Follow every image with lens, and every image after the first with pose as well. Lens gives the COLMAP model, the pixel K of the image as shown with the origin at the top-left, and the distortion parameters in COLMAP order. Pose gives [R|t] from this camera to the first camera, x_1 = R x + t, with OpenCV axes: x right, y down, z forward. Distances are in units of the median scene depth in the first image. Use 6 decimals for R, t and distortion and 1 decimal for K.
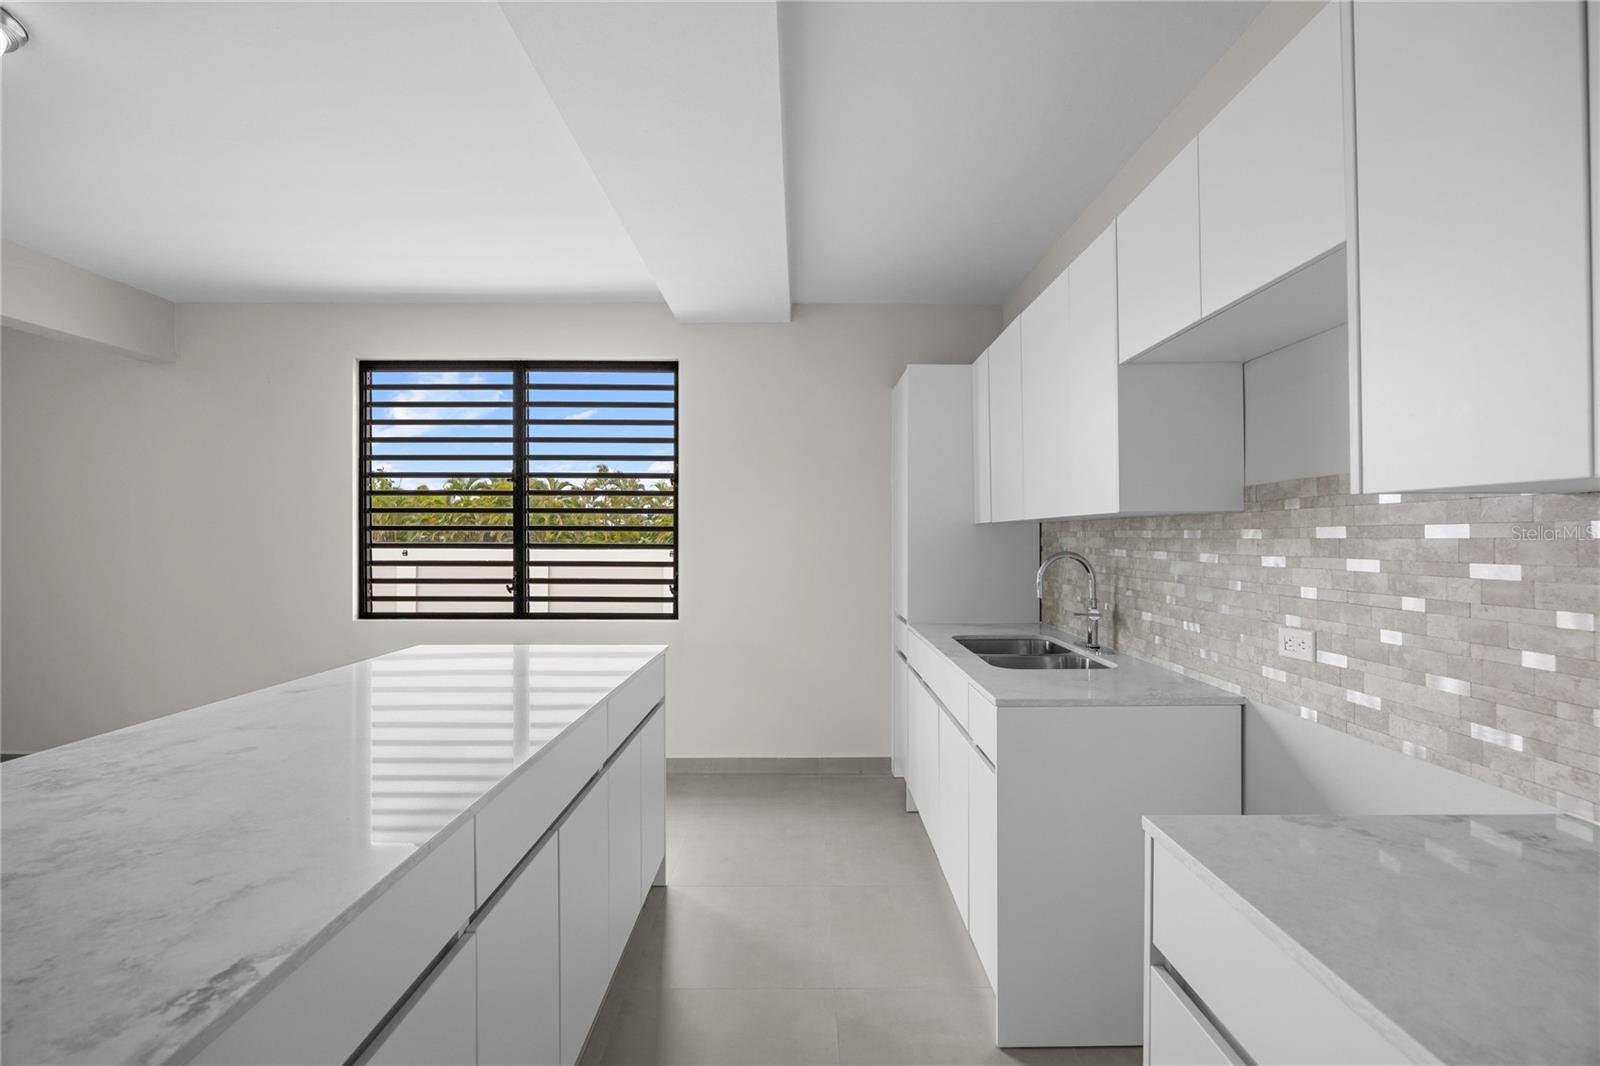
lens RADIAL K [[699.9, 0, 803.3], [0, 699.9, 538.8], [0, 0, 1]] dist [0.002472, 0.000232]
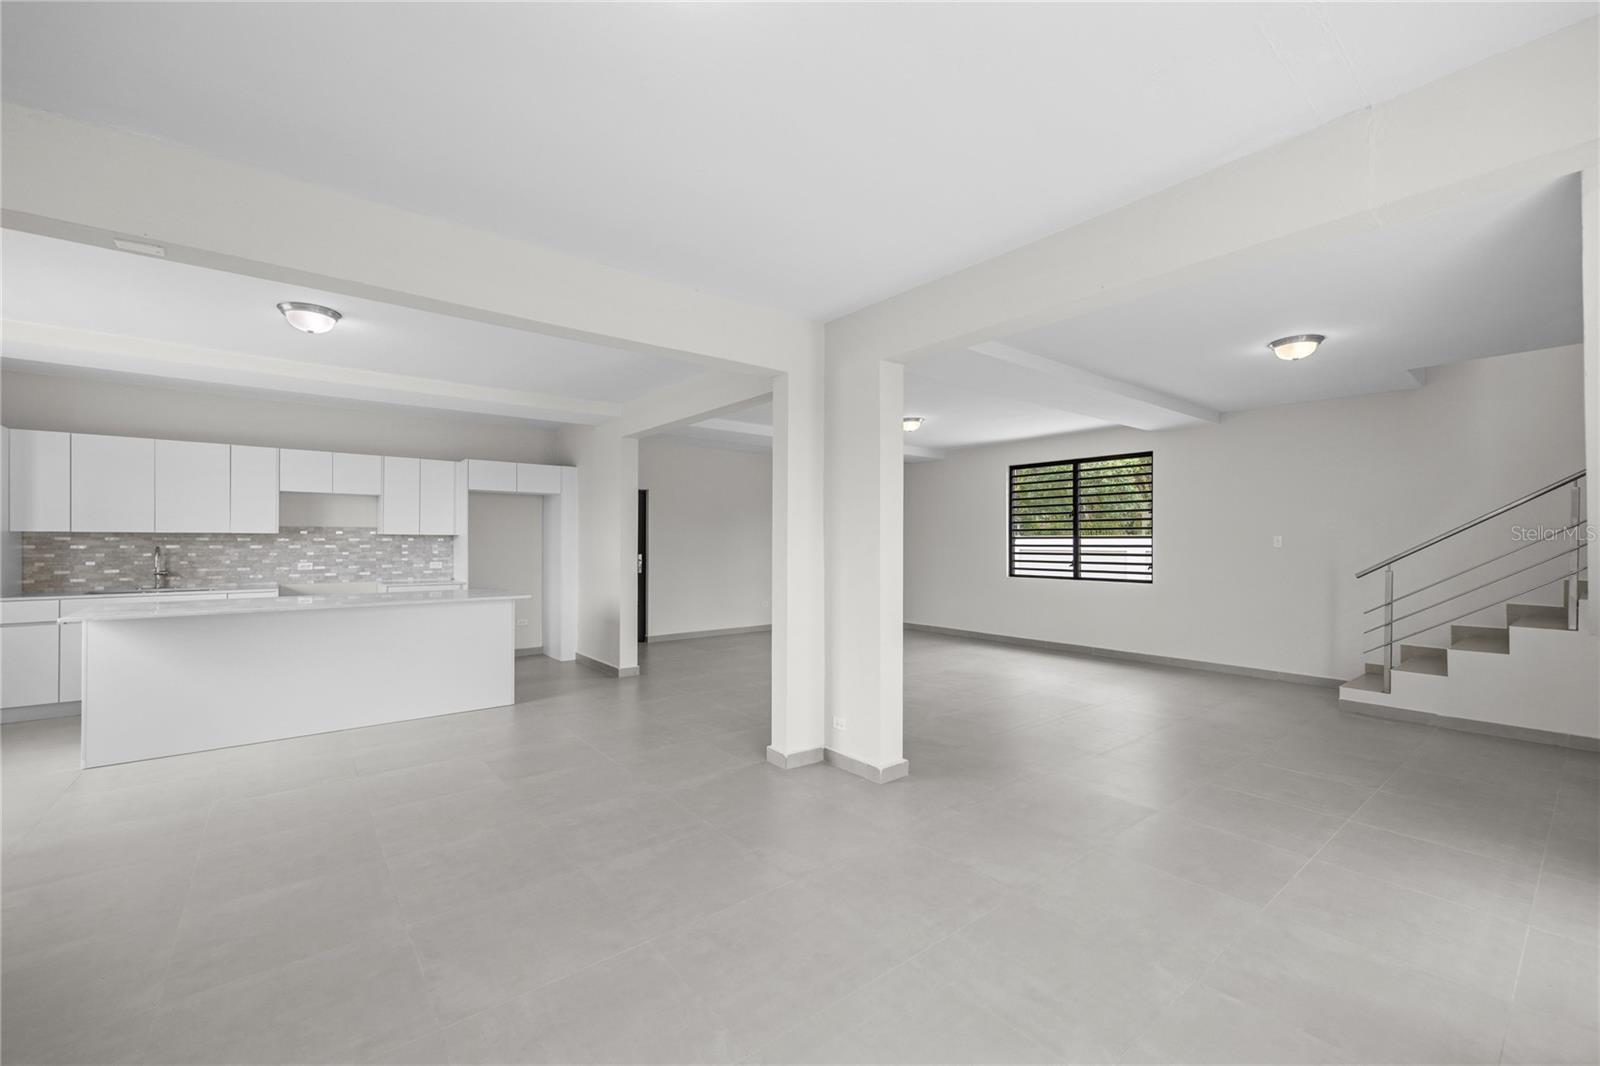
lens RADIAL K [[647.0, 0, 804.9], [0, 647.0, 537.6], [0, 0, 1]] dist [0.016695, -0.003905]
pose [[-0.619494, 0.001132, 0.785000, -3.731365], [-0.002006, 0.999993, -0.003026, -0.012374], [-0.784999, -0.003449, -0.619488, 0.964058]]
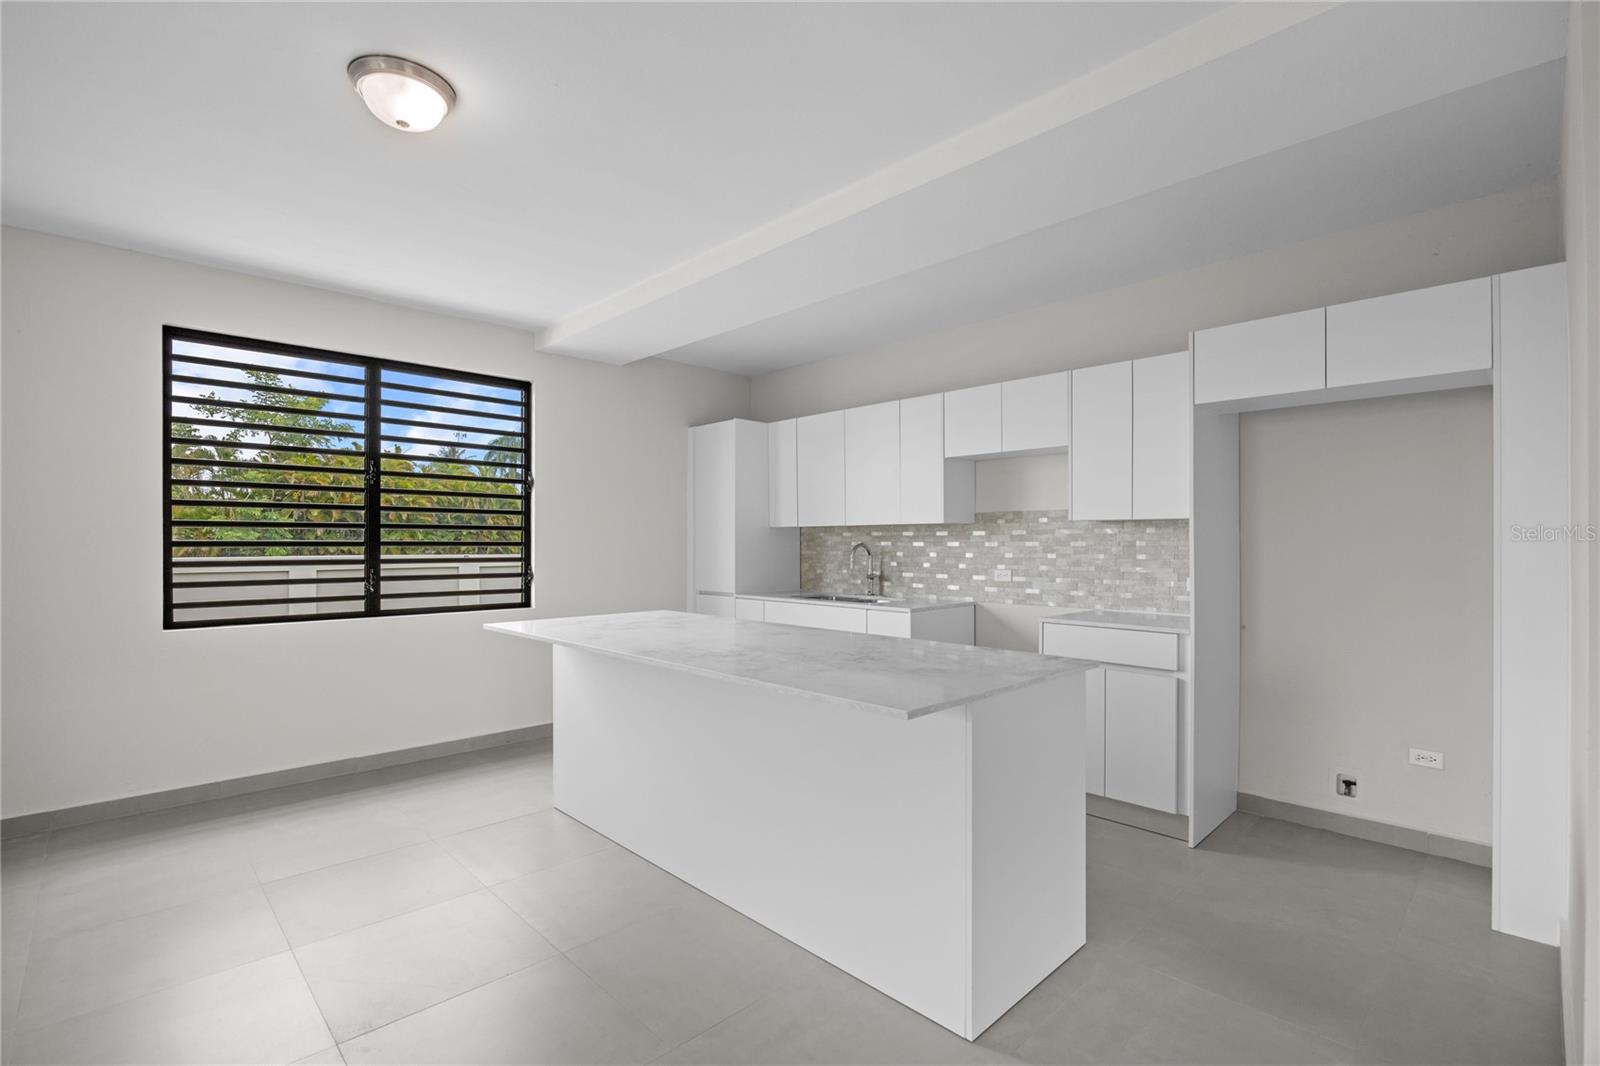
lens RADIAL K [[746.0, 0, 800.7], [0, 746.0, 551.3], [0, 0, 1]] dist [0.000563, -0.000011]
pose [[0.721413, -0.009527, 0.692440, -1.559399], [0.002924, 0.999938, 0.010711, 0.026050], [-0.692499, -0.005702, 0.721396, -0.418182]]
